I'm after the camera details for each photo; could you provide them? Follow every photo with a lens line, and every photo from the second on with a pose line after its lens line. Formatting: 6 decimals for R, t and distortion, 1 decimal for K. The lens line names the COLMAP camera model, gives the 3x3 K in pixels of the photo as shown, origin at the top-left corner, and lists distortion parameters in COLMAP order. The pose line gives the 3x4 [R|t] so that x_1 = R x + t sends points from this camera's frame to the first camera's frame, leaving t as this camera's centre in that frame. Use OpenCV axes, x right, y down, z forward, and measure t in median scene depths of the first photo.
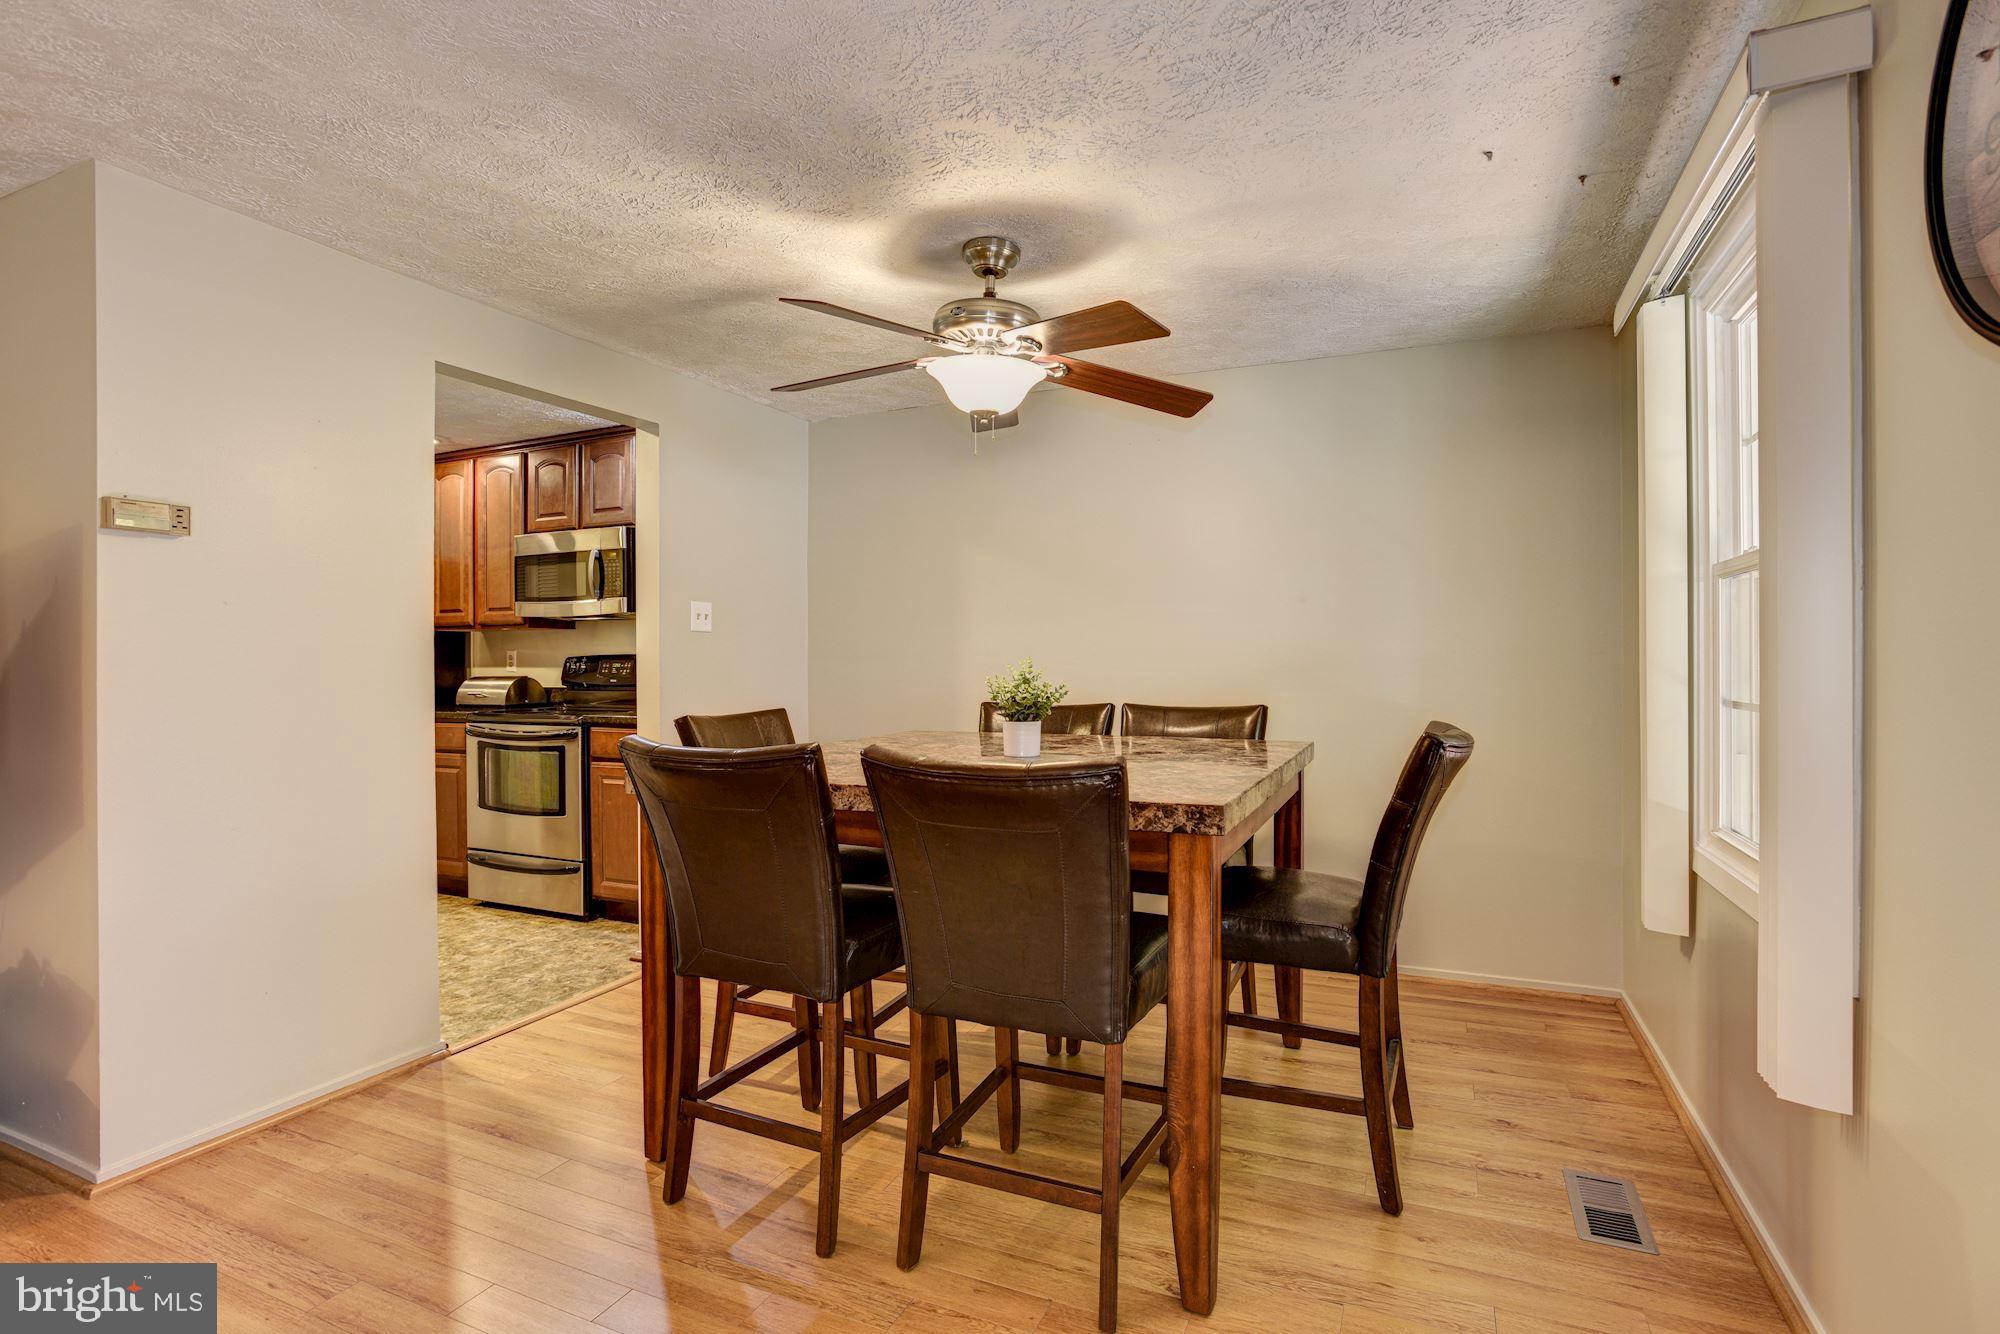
lens RADIAL K [[966.3, 0, 1003.2], [0, 966.3, 659.8], [0, 0, 1]] dist [-0.058392, 0.029858]
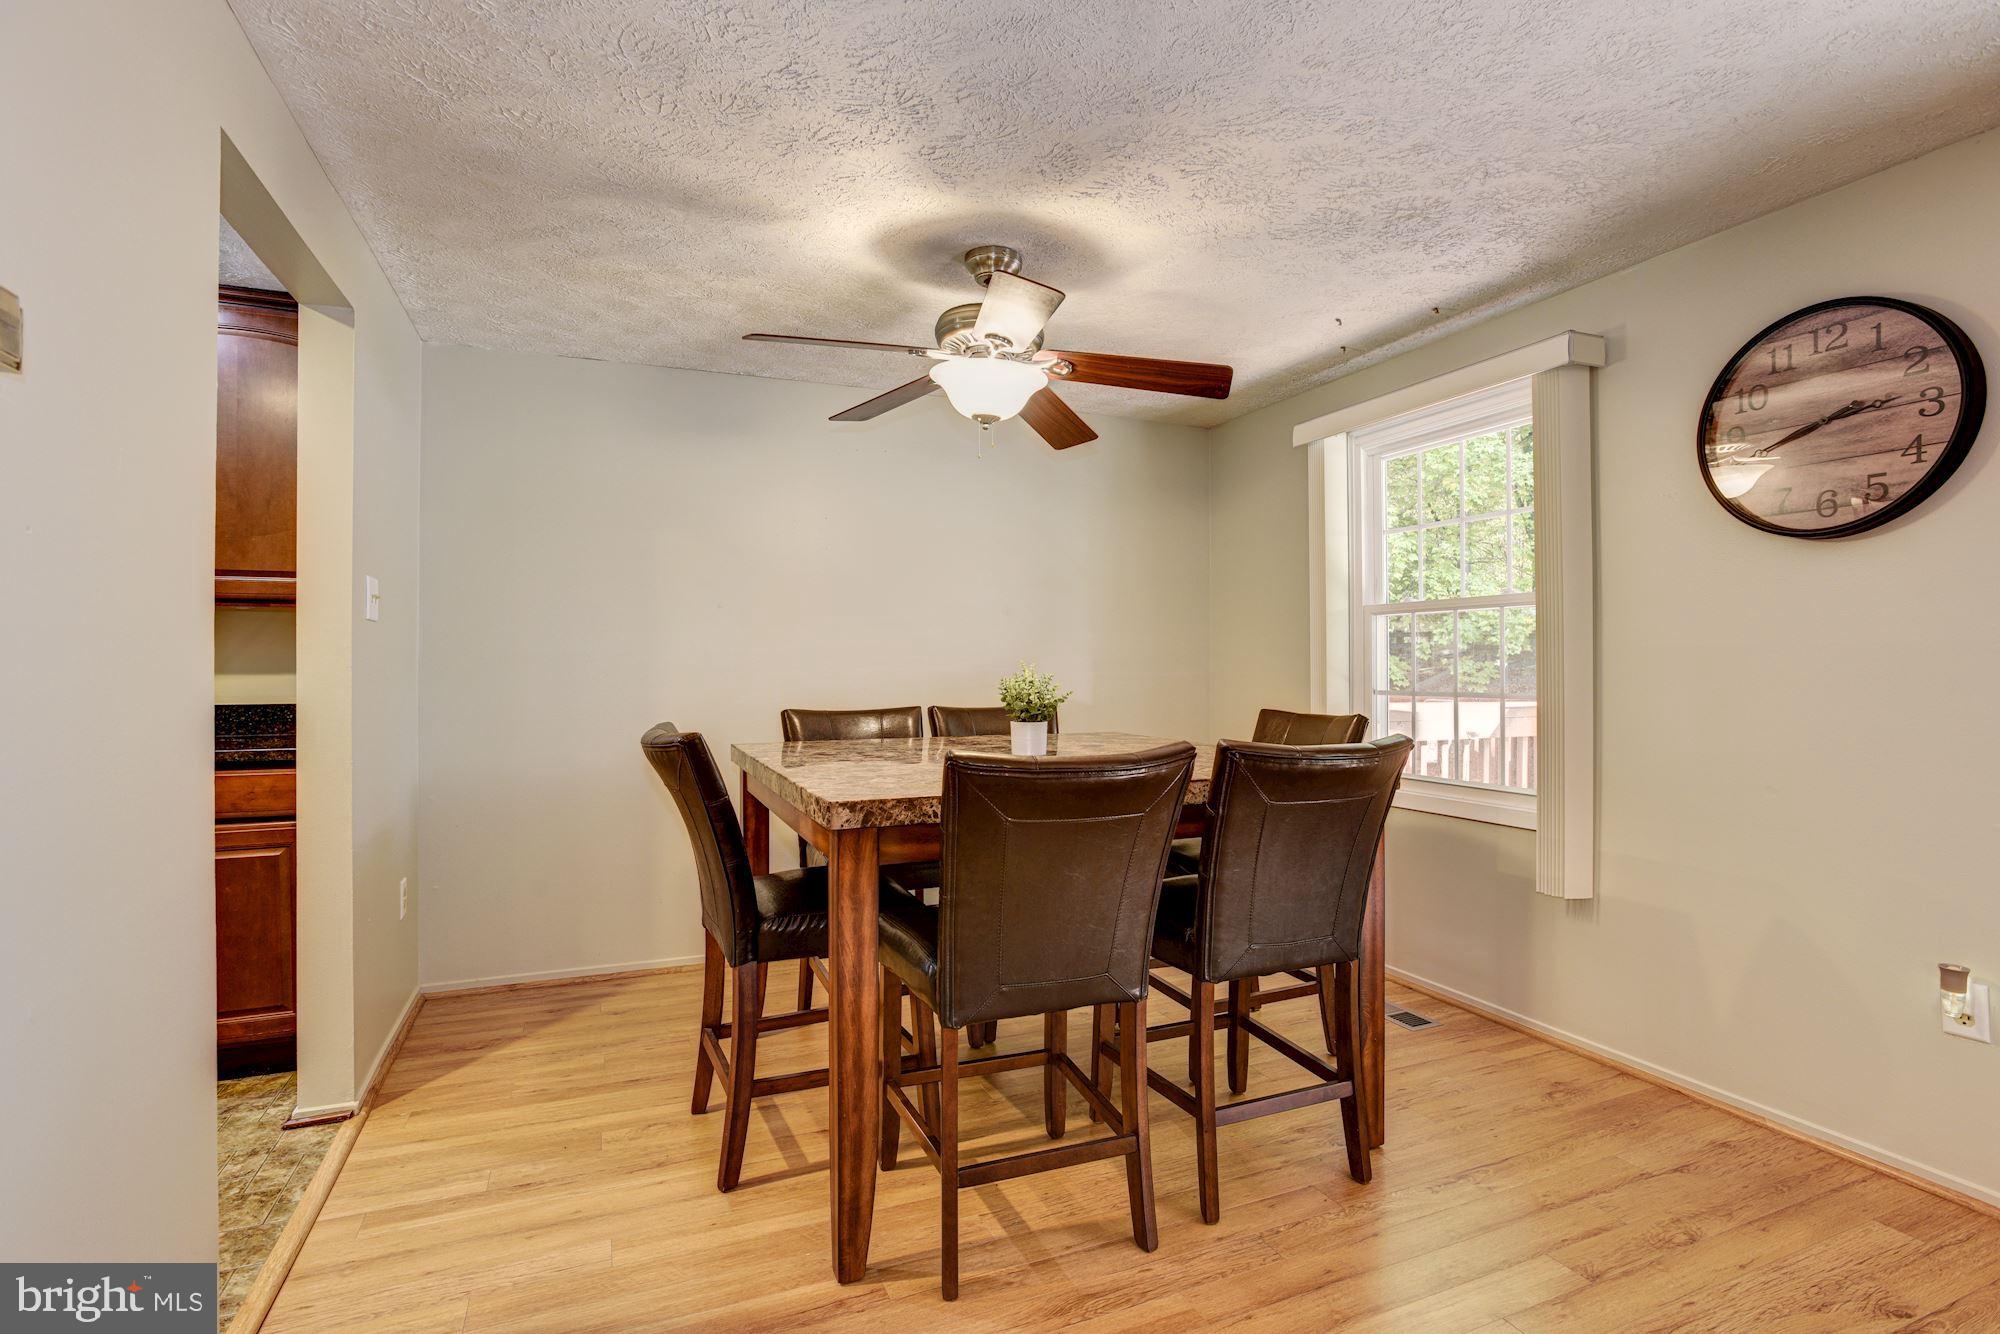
lens RADIAL K [[966.3, 0, 1003.2], [0, 966.3, 659.8], [0, 0, 1]] dist [-0.058392, 0.029858]
pose [[0.679503, 0.006377, 0.733645, -0.738417], [-0.000028, 0.999962, -0.008666, 0.006089], [-0.733673, 0.005868, 0.679478, 0.298968]]
